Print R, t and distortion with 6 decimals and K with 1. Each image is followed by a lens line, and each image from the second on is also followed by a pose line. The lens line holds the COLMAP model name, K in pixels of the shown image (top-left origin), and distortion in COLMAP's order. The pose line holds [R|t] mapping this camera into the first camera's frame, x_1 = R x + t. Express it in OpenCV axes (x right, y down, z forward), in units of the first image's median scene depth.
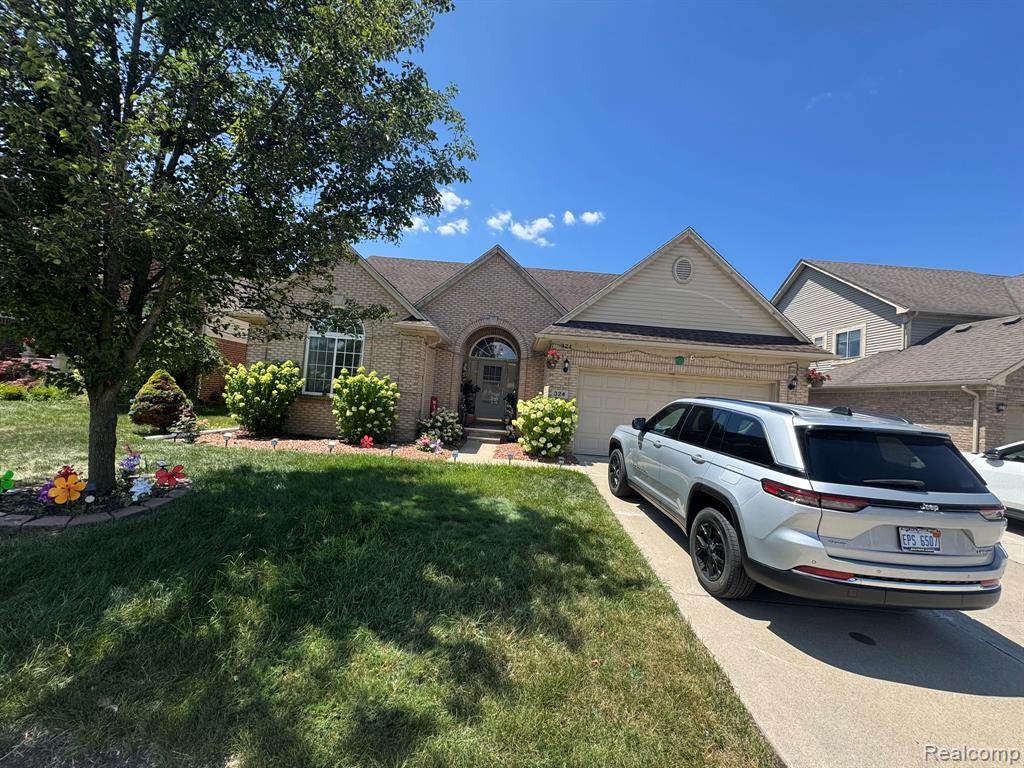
lens RADIAL K [[411.0, 0, 515.4], [0, 411.0, 383.9], [0, 0, 1]] dist [0.000614, -0.000031]
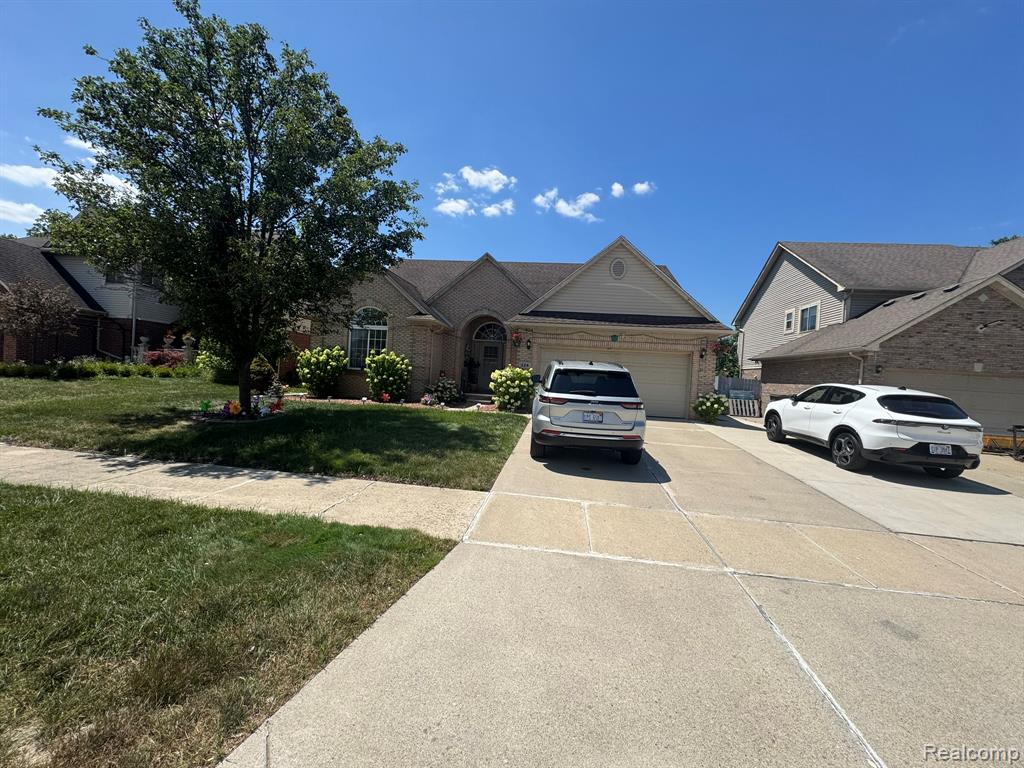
lens RADIAL K [[411.0, 0, 515.4], [0, 411.0, 383.9], [0, 0, 1]] dist [0.000614, -0.000031]
pose [[0.992832, -0.014860, -0.118595, 0.247815], [0.020229, 0.998818, 0.044190, 0.026586], [0.117798, -0.046273, 0.991959, -0.380011]]
